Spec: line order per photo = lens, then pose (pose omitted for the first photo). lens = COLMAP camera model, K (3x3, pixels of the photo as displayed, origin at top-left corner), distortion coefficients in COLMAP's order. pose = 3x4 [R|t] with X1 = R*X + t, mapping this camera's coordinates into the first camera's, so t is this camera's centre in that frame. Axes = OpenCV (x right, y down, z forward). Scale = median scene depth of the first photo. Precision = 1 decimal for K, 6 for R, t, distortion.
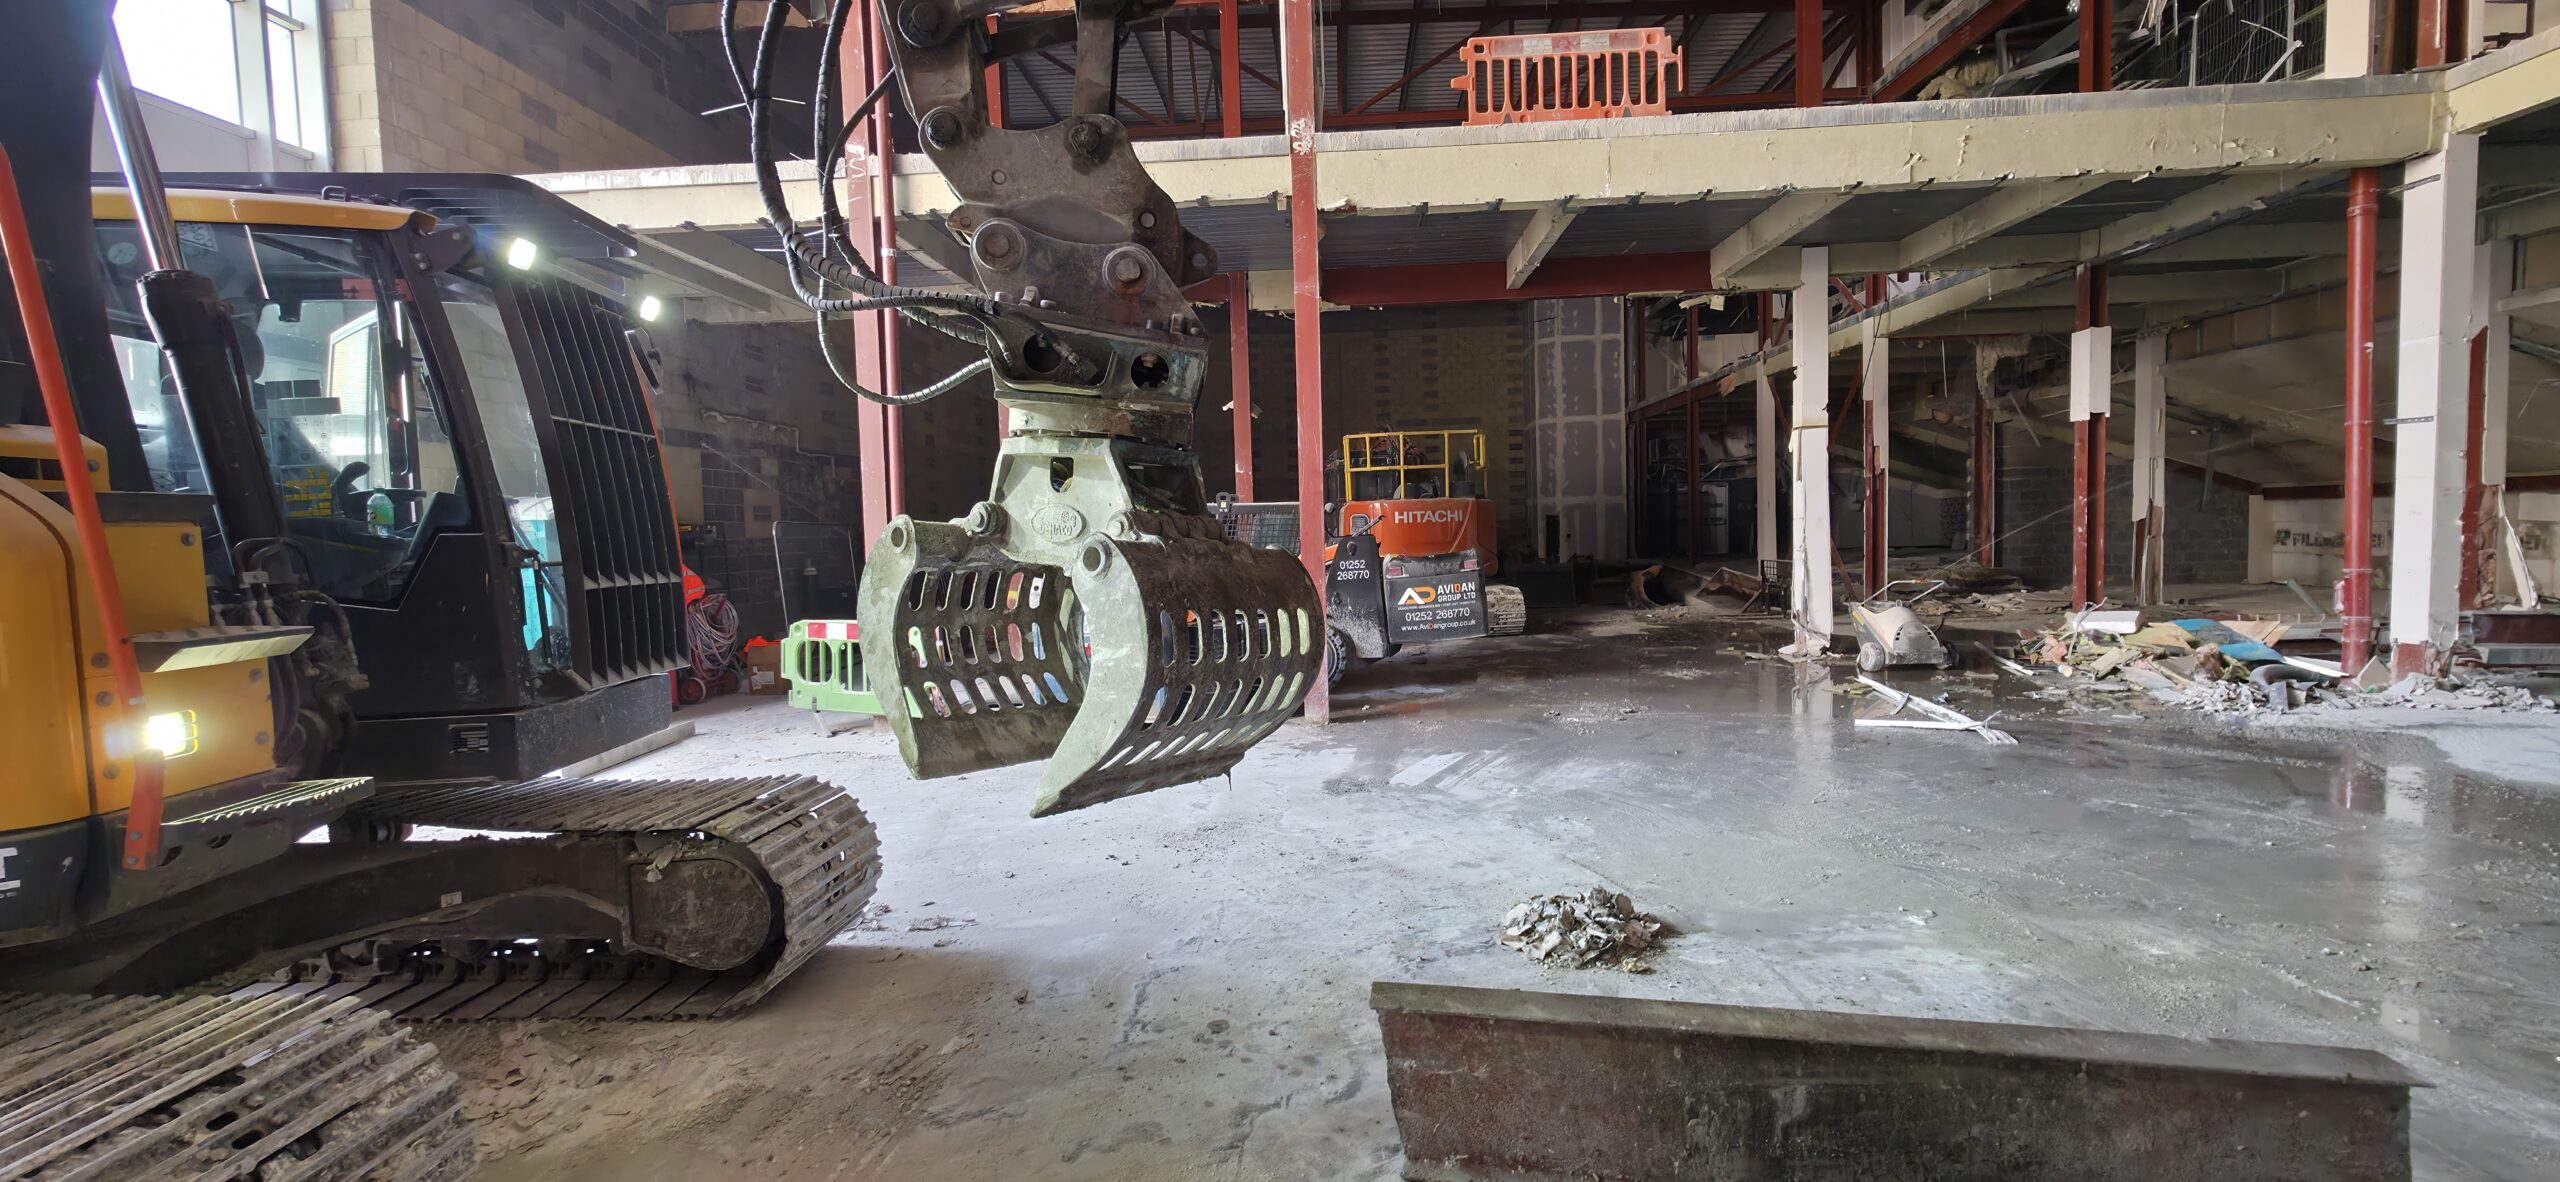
lens RADIAL K [[1011.6, 0, 1279.6], [0, 1011.6, 585.8], [0, 0, 1]] dist [0.003828, -0.000899]
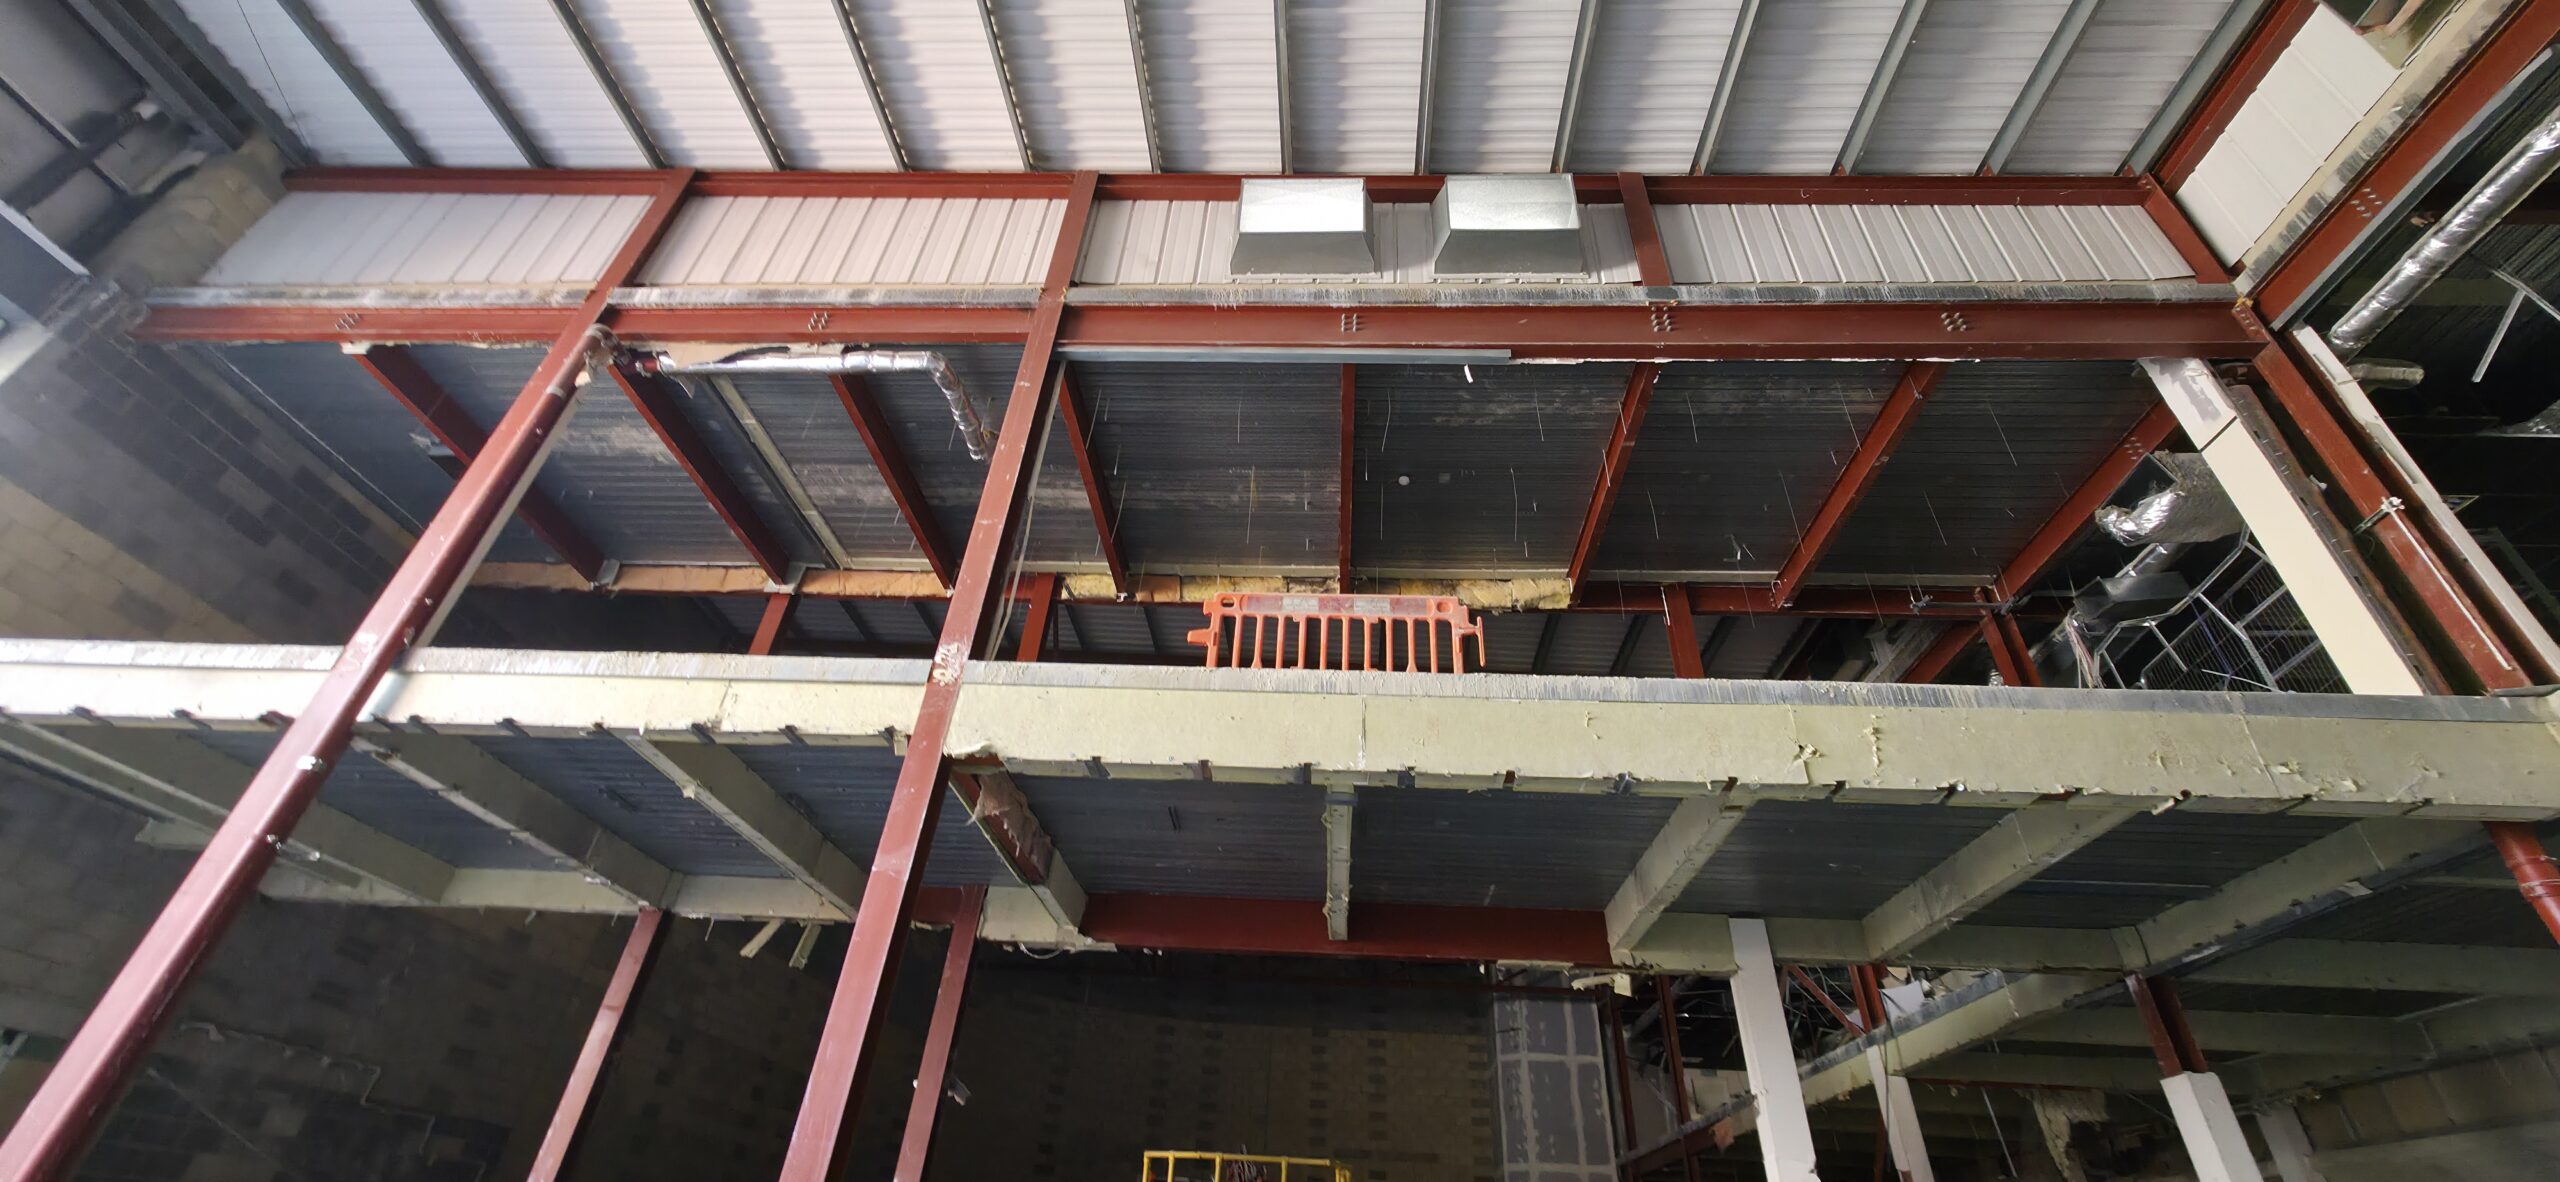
lens RADIAL K [[1011.6, 0, 1279.6], [0, 1011.6, 585.8], [0, 0, 1]] dist [0.003828, -0.000899]
pose [[0.996389, 0.074667, -0.040422, 0.219870], [-0.083677, 0.782799, -0.616623, -0.045595], [-0.014399, 0.617779, 0.786220, 0.301634]]
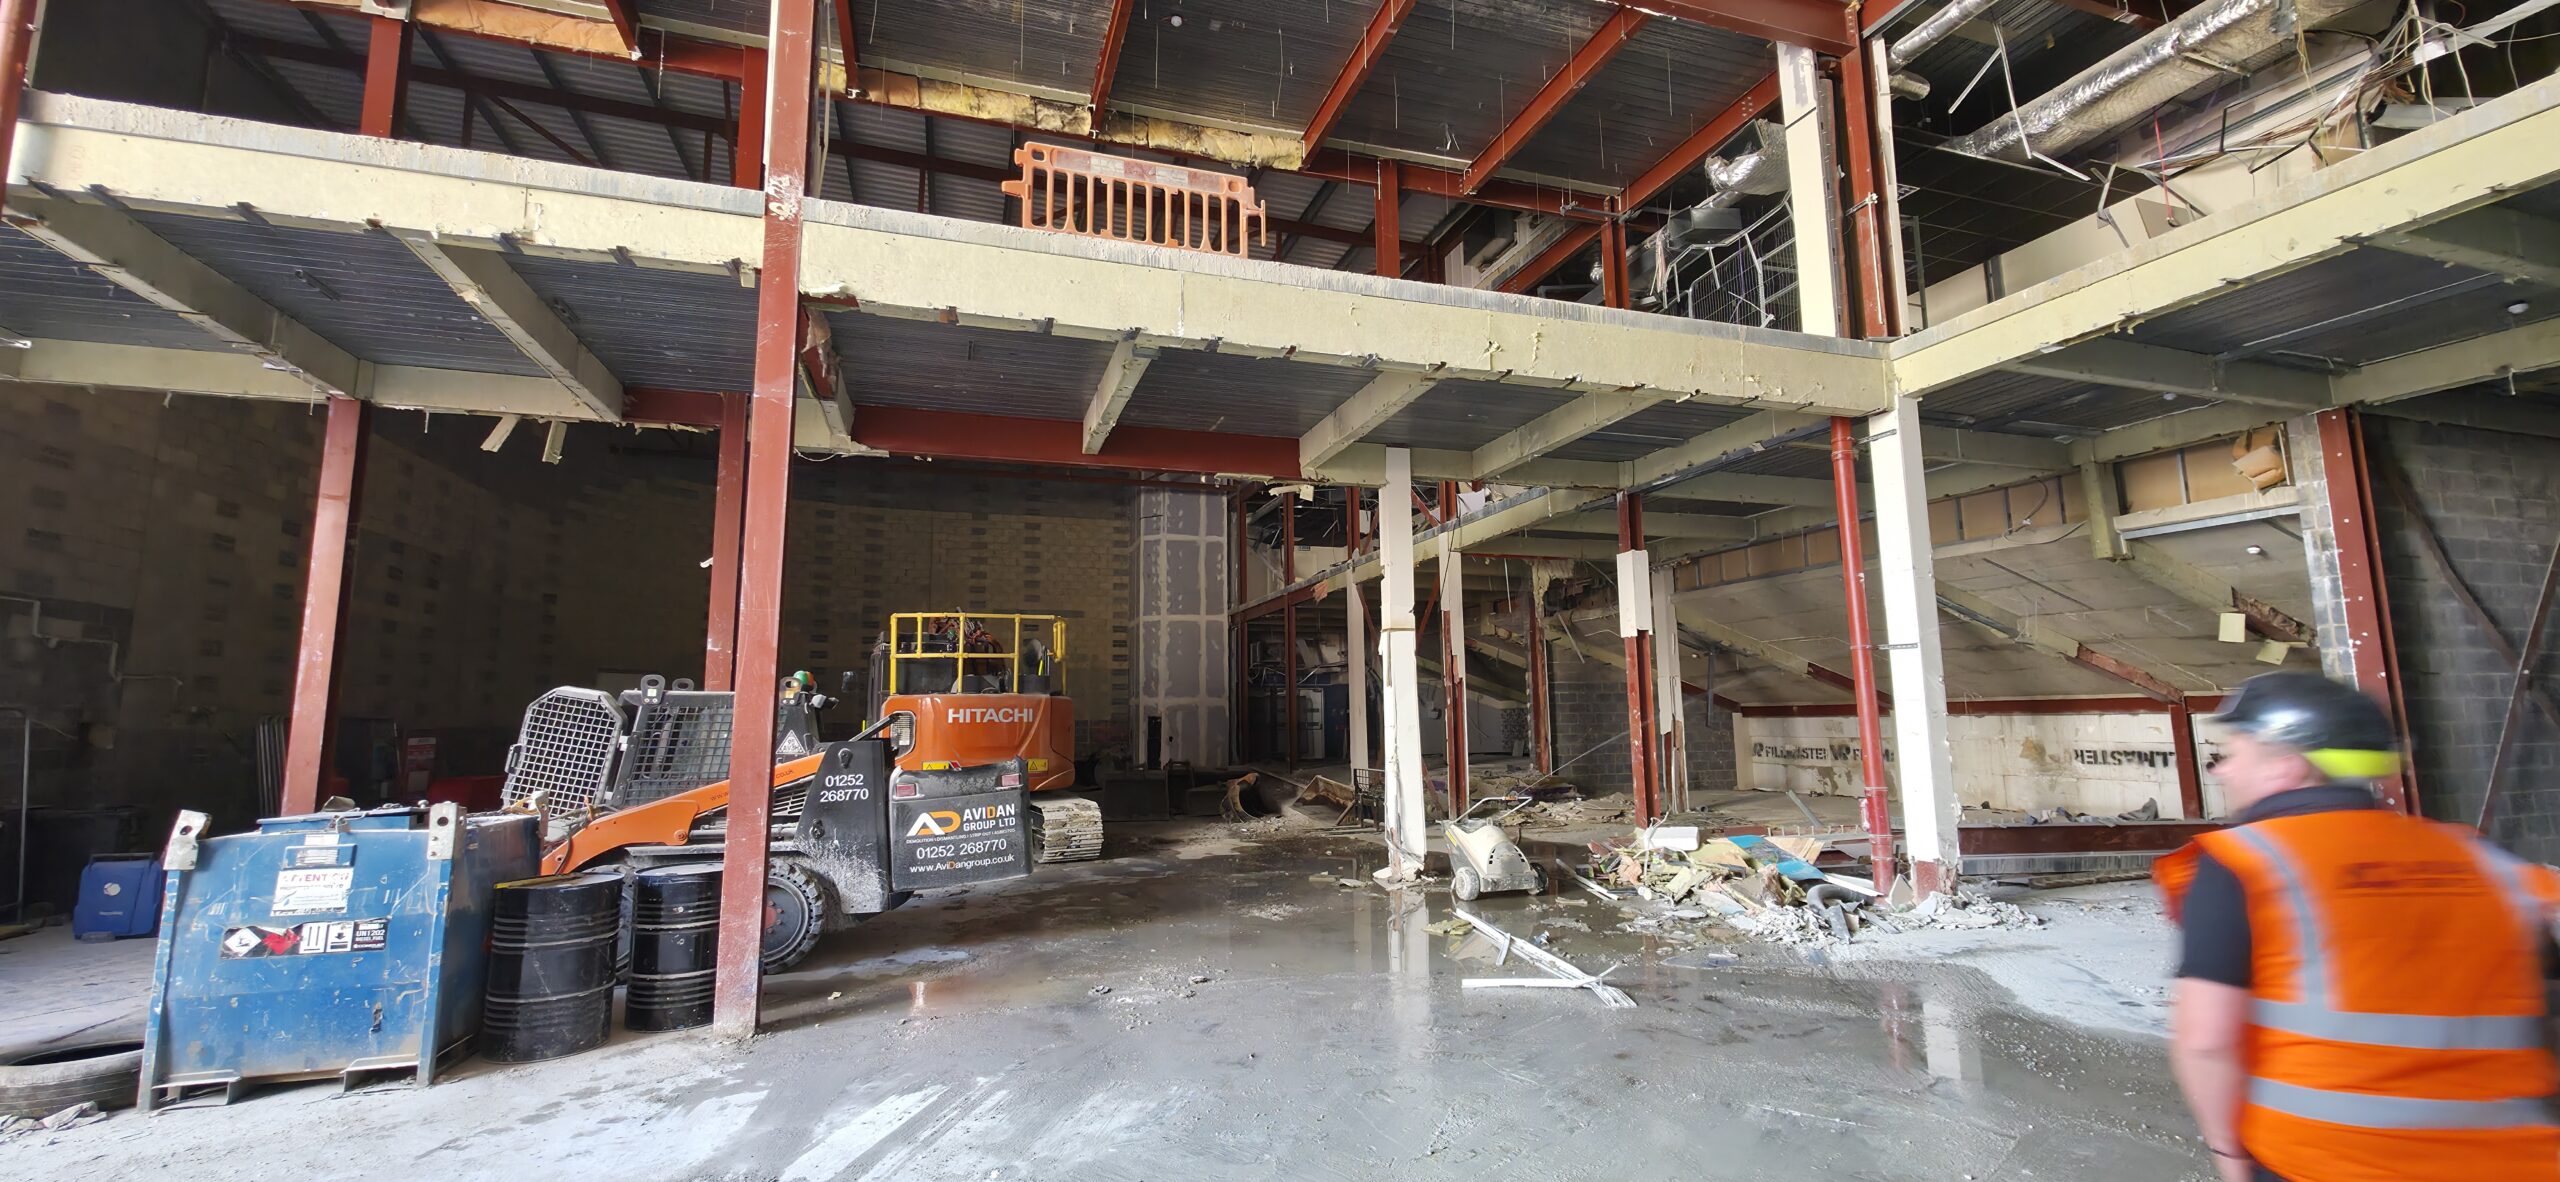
lens RADIAL K [[1011.6, 0, 1279.6], [0, 1011.6, 585.8], [0, 0, 1]] dist [0.003828, -0.000899]
pose [[0.931695, 0.067680, 0.356879, 0.088674], [0.003140, 0.980951, -0.194229, -0.014996], [-0.363227, 0.182083, 0.913735, 0.187012]]
